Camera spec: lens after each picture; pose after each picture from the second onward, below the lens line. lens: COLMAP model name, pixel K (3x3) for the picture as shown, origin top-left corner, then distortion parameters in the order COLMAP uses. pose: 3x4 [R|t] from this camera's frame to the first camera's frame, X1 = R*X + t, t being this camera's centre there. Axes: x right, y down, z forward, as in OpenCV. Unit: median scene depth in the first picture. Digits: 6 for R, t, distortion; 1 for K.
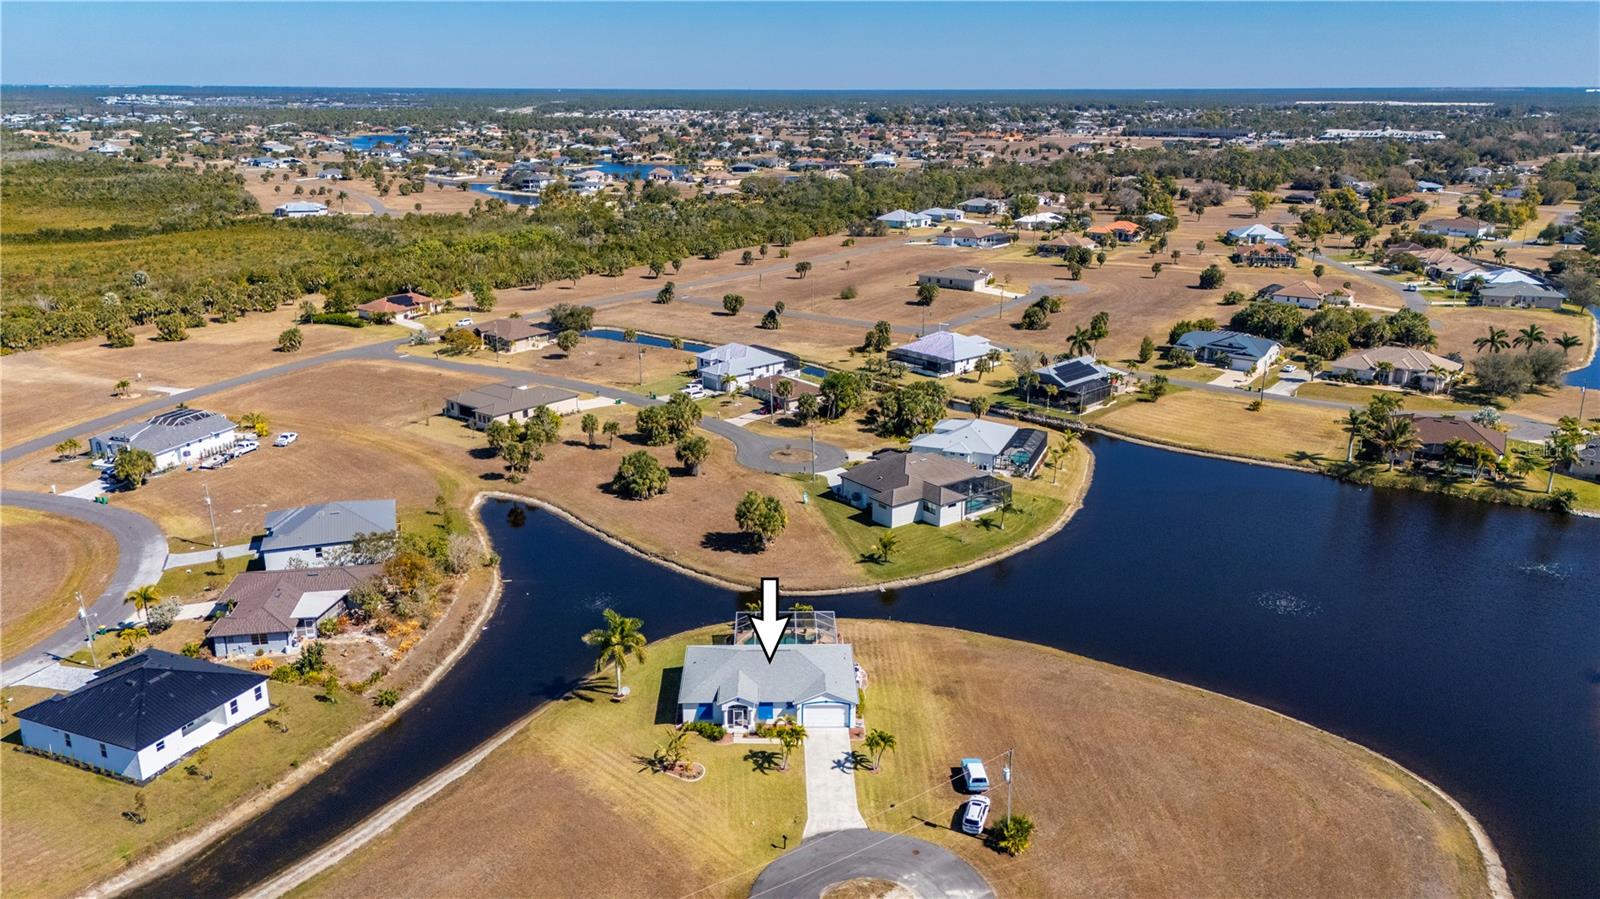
lens RADIAL K [[1165.8, 0, 800.0], [0, 1165.8, 449.5], [0, 0, 1]] dist [0.095343, -0.108007]
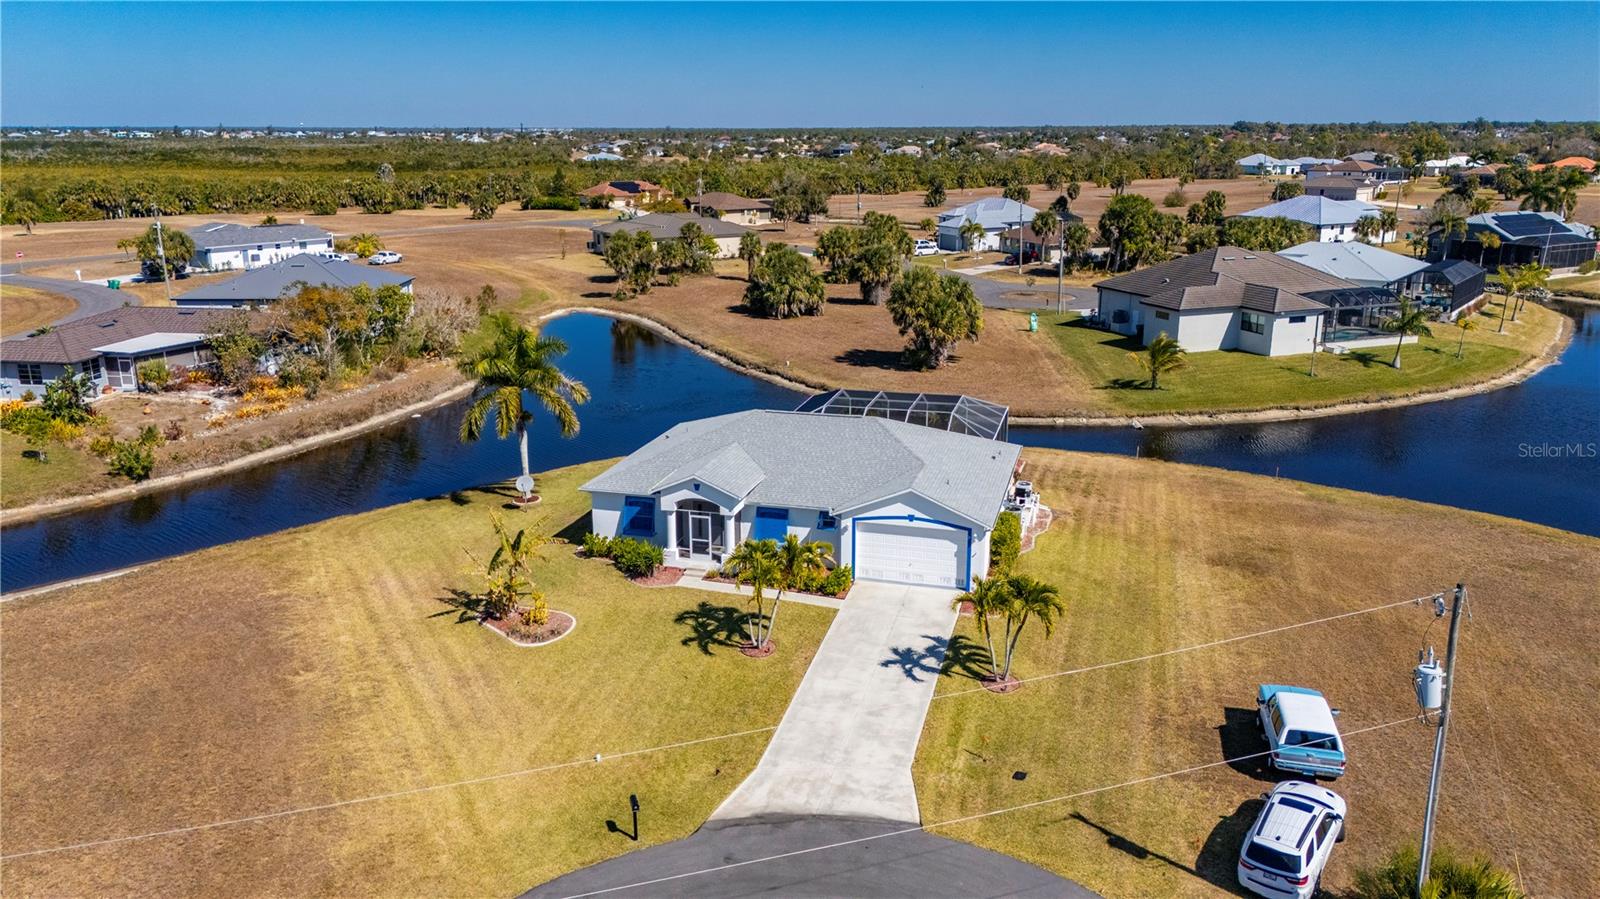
lens RADIAL K [[1165.8, 0, 800.0], [0, 1165.8, 449.5], [0, 0, 1]] dist [0.095343, -0.108007]
pose [[0.958450, 0.071282, -0.276213, 0.084555], [-0.080796, 0.996461, -0.023205, 0.182255], [0.273581, 0.044558, 0.960816, 0.536954]]
